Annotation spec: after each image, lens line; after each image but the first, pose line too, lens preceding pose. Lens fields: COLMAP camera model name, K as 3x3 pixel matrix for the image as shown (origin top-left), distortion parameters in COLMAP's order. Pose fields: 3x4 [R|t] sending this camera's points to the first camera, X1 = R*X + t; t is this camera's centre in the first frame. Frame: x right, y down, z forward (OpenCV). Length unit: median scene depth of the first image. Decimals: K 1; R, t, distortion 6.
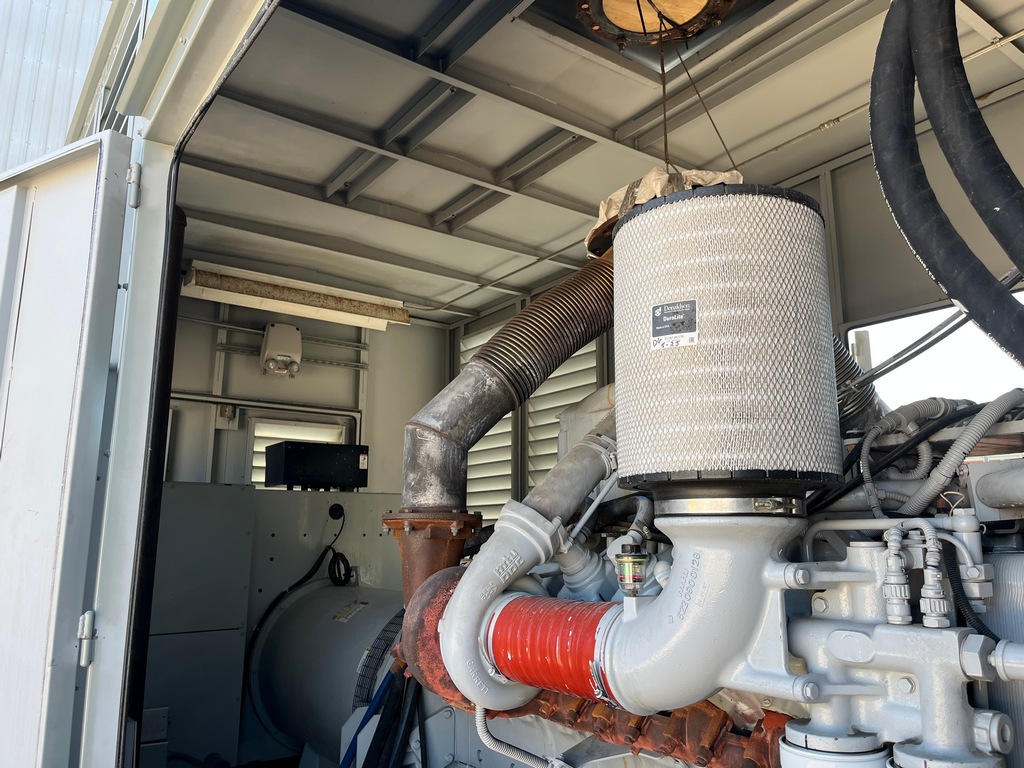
lens RADIAL K [[776.4, 0, 513.4], [0, 776.4, 376.8], [0, 0, 1]] dist [0.062272, -0.087533]
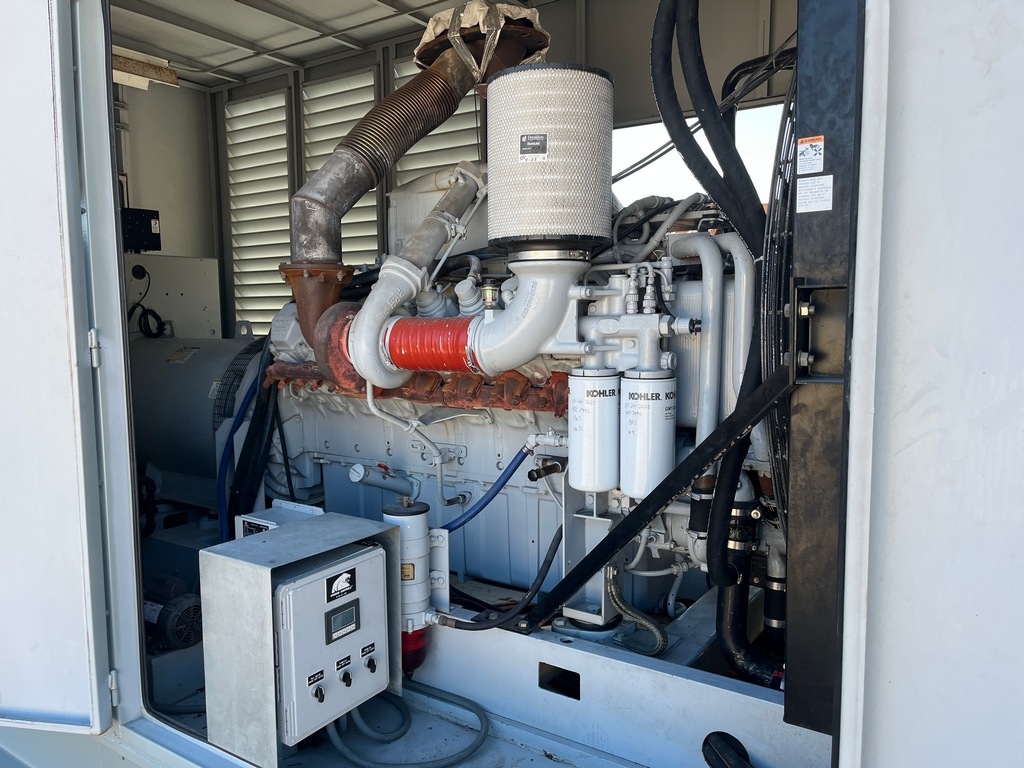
lens RADIAL K [[776.4, 0, 509.7], [0, 776.4, 390.5], [0, 0, 1]] dist [0.062272, -0.087533]
pose [[0.936823, -0.043923, 0.347034, -0.326944], [-0.061486, 0.955963, 0.286975, -0.032936], [-0.344357, -0.290183, 0.892868, -0.474692]]
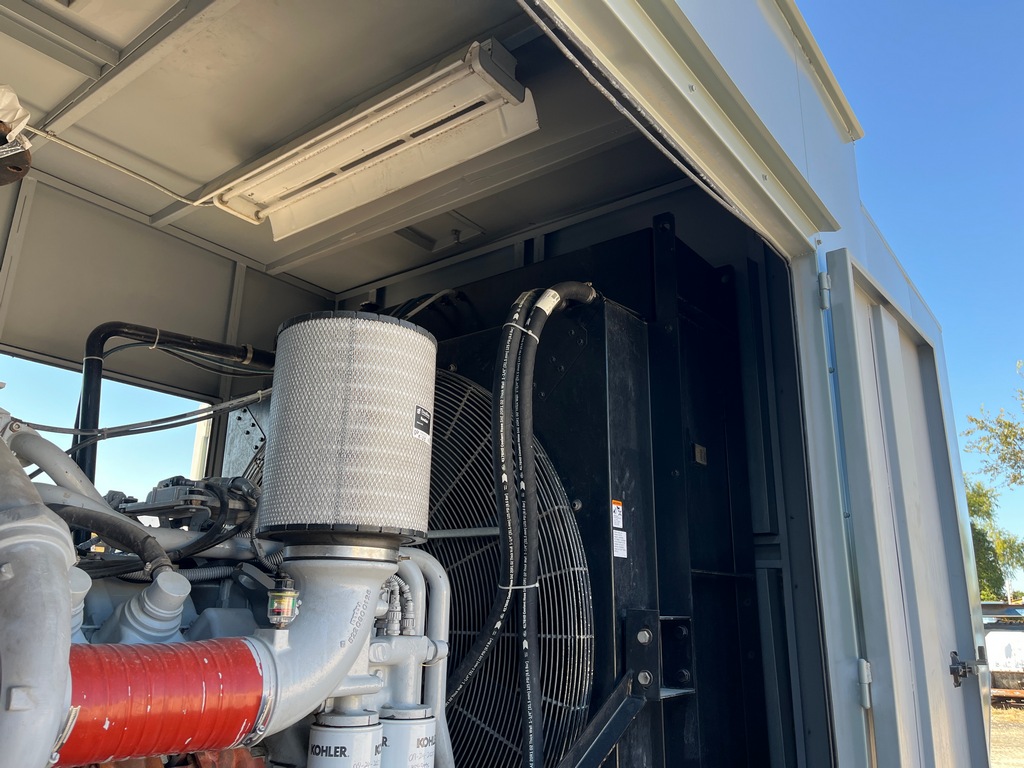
lens RADIAL K [[776.4, 0, 514.3], [0, 776.4, 386.7], [0, 0, 1]] dist [0.062272, -0.087533]
pose [[-0.302856, 0.263643, 0.915844, -0.805995], [-0.212298, 0.918166, -0.334515, 0.213499], [-0.929090, -0.295742, -0.222101, 0.830763]]
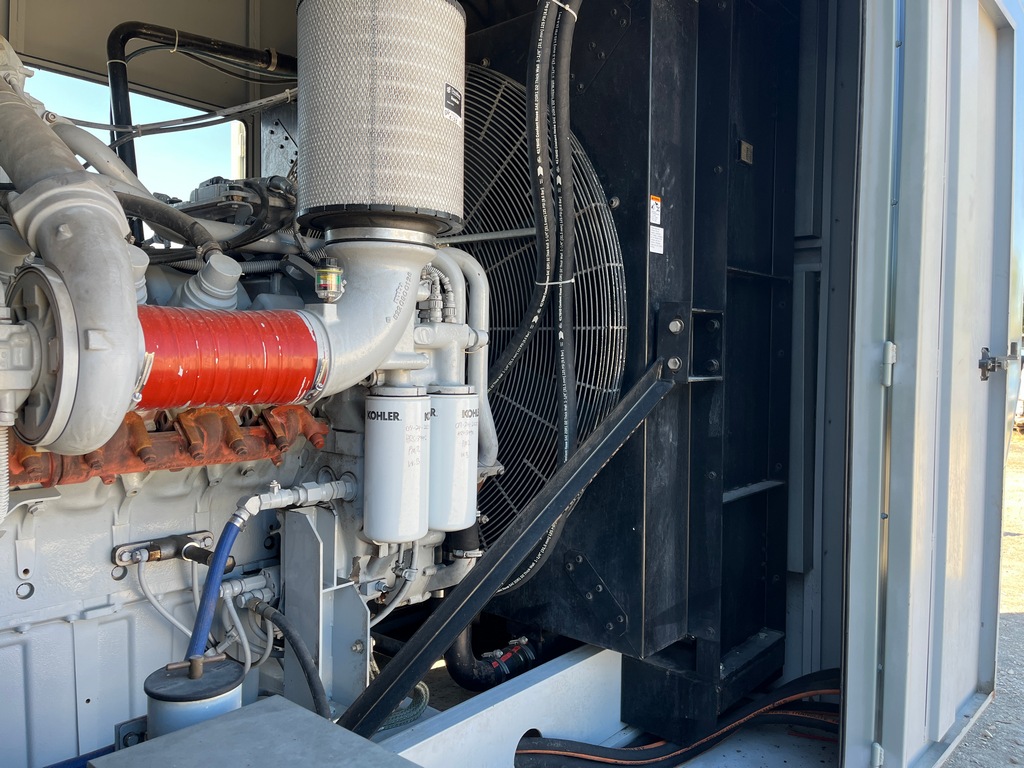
lens RADIAL K [[776.4, 0, 509.0], [0, 776.4, 379.4], [0, 0, 1]] dist [0.062272, -0.087533]
pose [[-0.244217, -0.035631, 0.969066, -0.809345], [-0.212675, 0.976963, -0.017676, 0.282466], [-0.946112, -0.210413, -0.246169, 0.806246]]
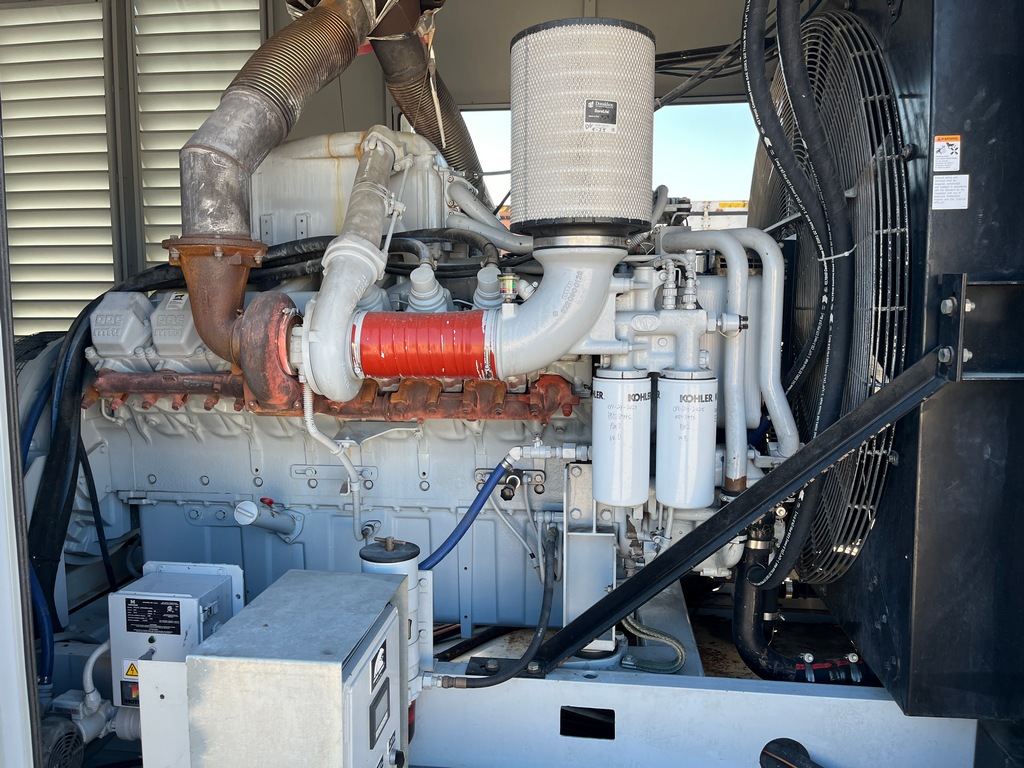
lens RADIAL K [[776.4, 0, 509.7], [0, 776.4, 385.6], [0, 0, 1]] dist [0.062272, -0.087533]
pose [[0.676057, -0.073932, 0.733131, -0.732681], [-0.148279, 0.960950, 0.233641, 0.073066], [-0.721776, -0.266663, 0.638694, 0.027981]]
